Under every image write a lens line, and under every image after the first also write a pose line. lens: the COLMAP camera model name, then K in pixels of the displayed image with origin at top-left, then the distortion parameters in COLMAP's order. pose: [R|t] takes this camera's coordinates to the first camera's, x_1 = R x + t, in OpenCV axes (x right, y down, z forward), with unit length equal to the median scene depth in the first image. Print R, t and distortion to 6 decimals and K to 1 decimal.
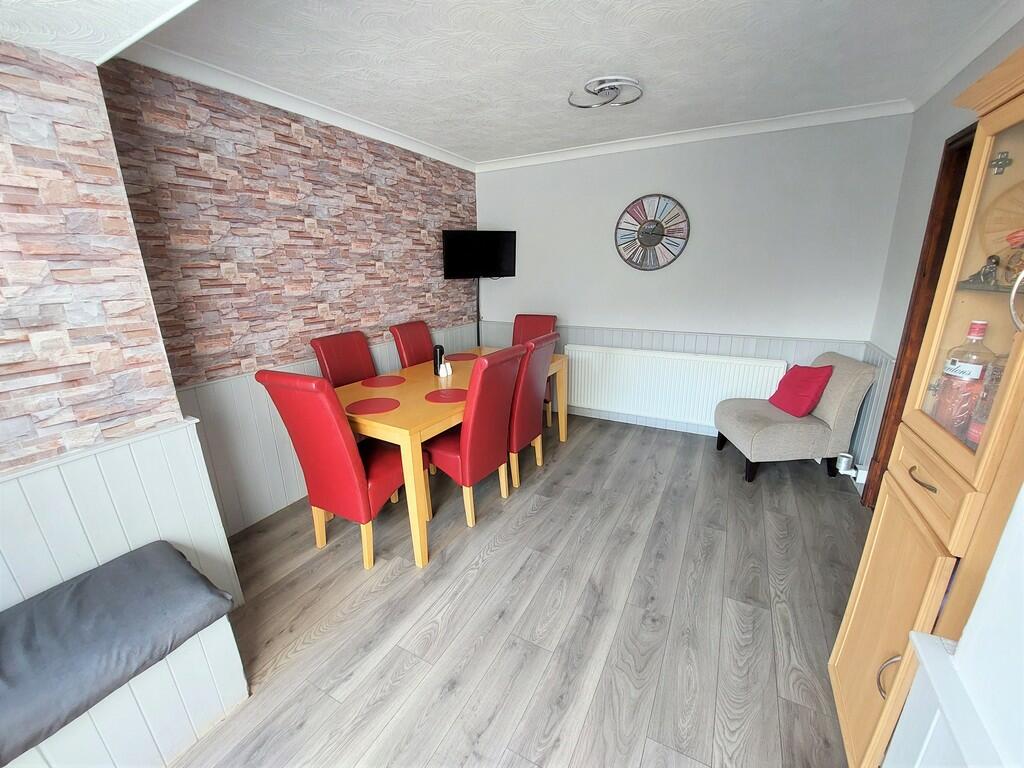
lens RADIAL K [[405.5, 0, 517.3], [0, 405.5, 380.9], [0, 0, 1]] dist [-0.022261, -0.000627]
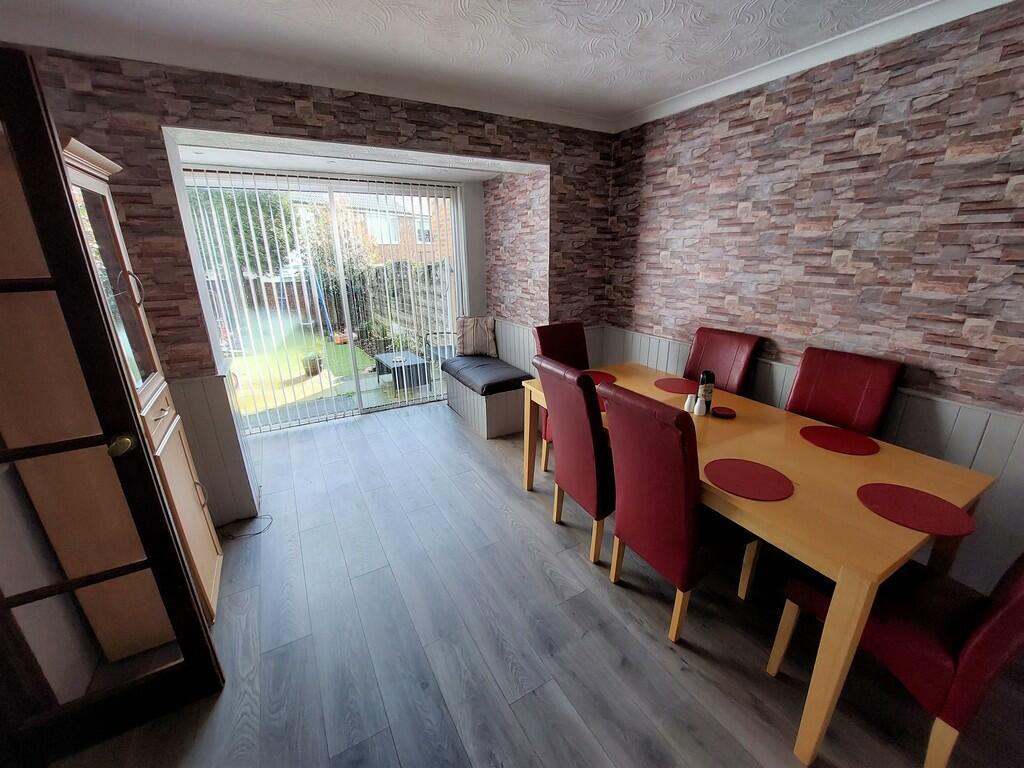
lens RADIAL K [[405.5, 0, 517.3], [0, 405.5, 387.3], [0, 0, 1]] dist [-0.022261, -0.000627]
pose [[-0.518508, 0.274330, -0.809872, 0.590319], [-0.228387, 0.868297, 0.440341, -0.309757], [0.824008, 0.413284, -0.387565, 1.061882]]
